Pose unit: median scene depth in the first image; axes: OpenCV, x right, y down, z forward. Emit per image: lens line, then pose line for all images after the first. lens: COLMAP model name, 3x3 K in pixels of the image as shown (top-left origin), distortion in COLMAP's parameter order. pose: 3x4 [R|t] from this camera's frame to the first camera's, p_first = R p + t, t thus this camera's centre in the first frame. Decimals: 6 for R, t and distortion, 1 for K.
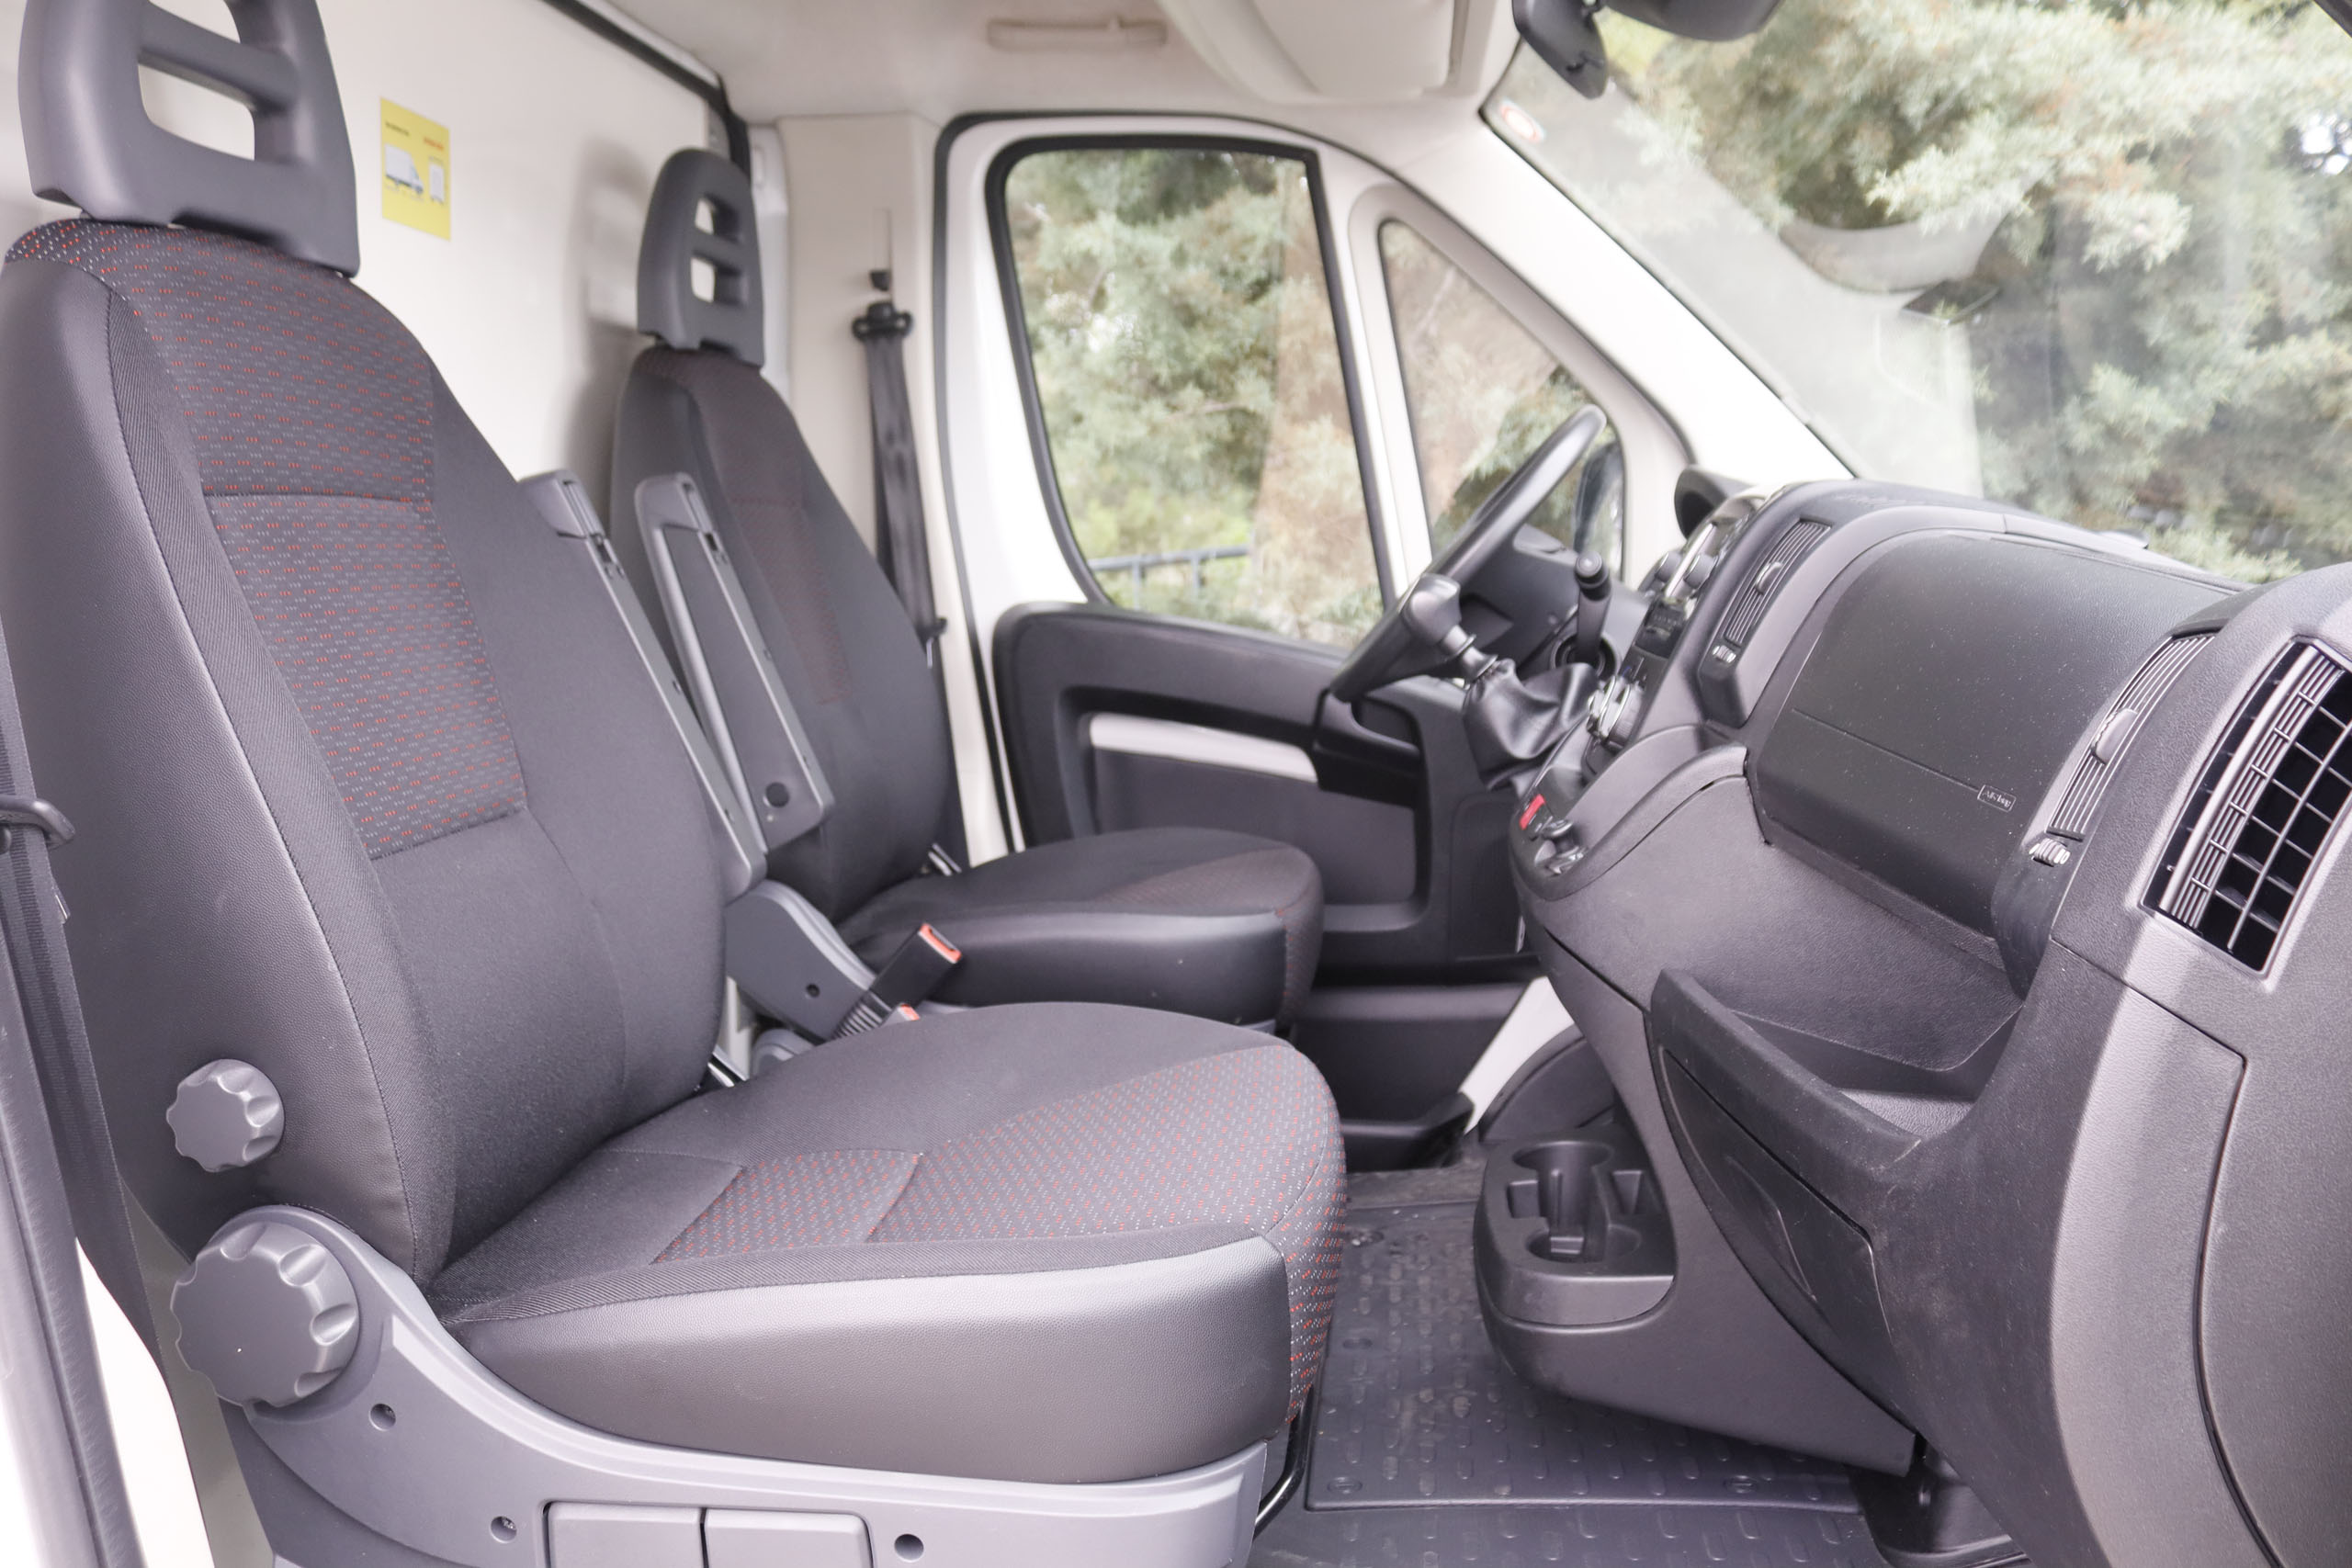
lens RADIAL K [[1990.5, 0, 1178.4], [0, 1990.5, 785.3], [0, 0, 1]] dist [-0.040244, 0.003918]
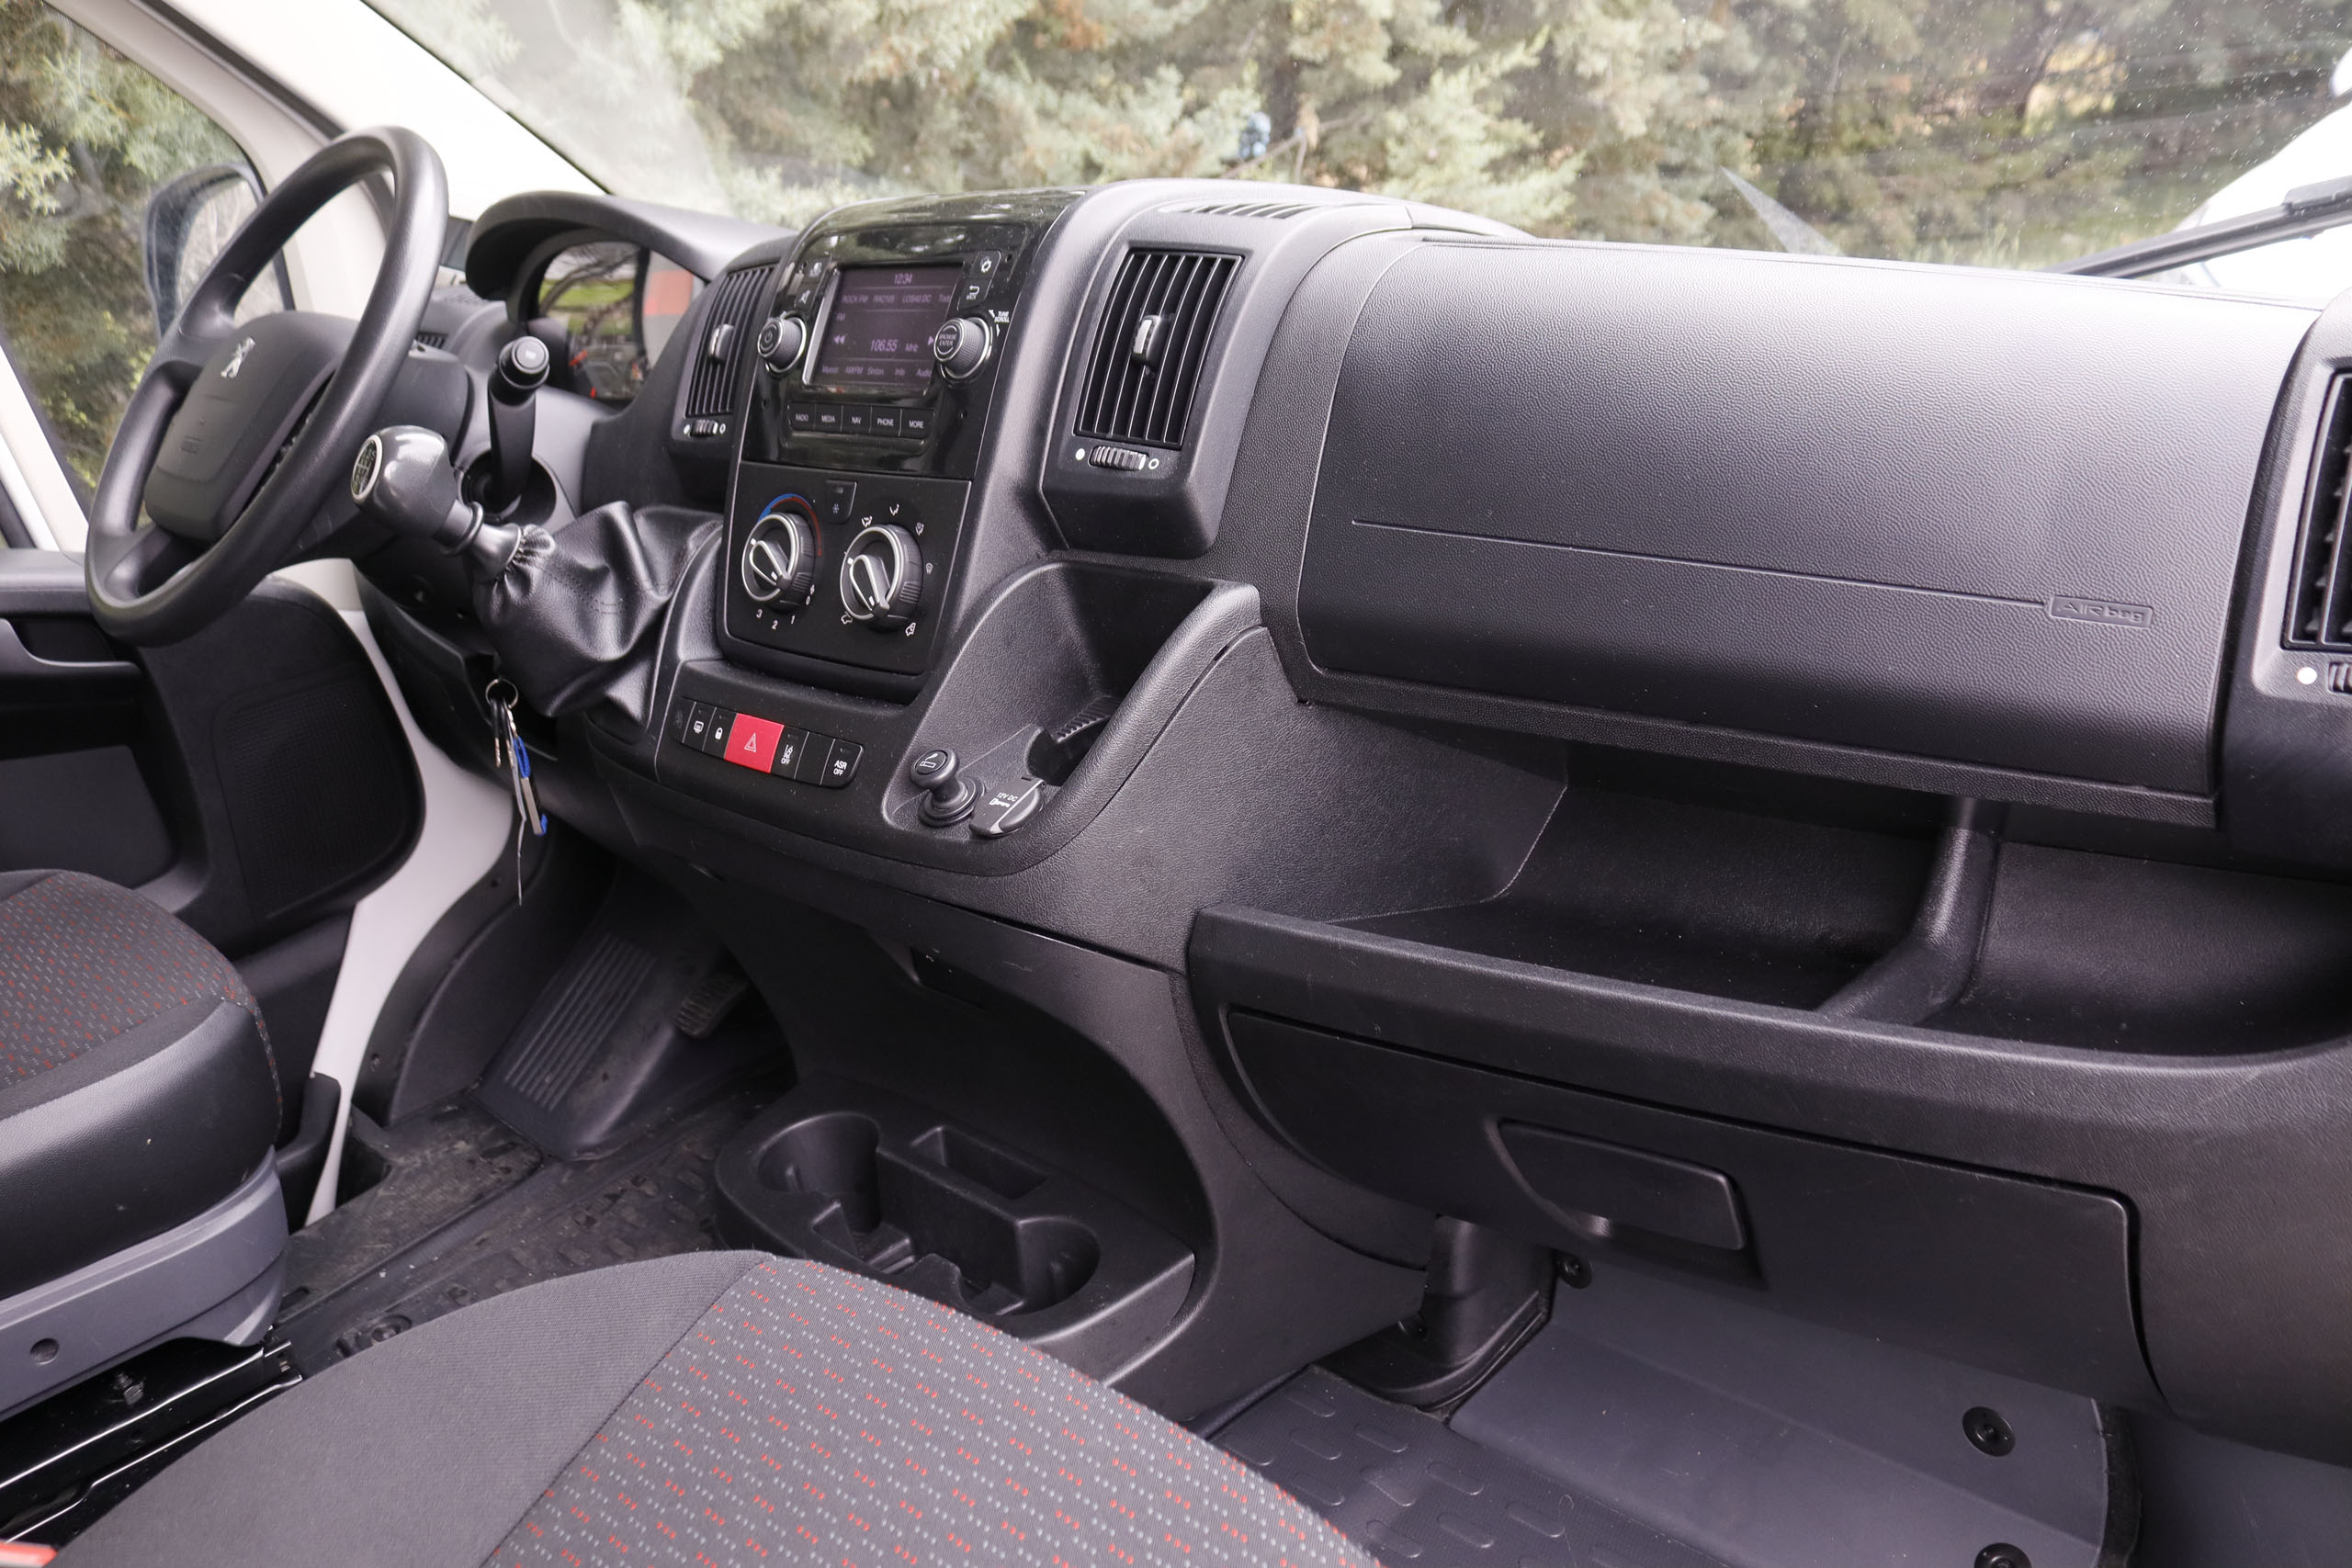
lens RADIAL K [[1990.5, 0, 1174.6], [0, 1990.5, 776.3], [0, 0, 1]] dist [-0.040244, 0.003918]
pose [[0.645898, -0.348830, 0.679068, -0.179694], [0.233022, 0.937137, 0.259758, -0.108377], [-0.726992, -0.009539, 0.686580, 0.383800]]
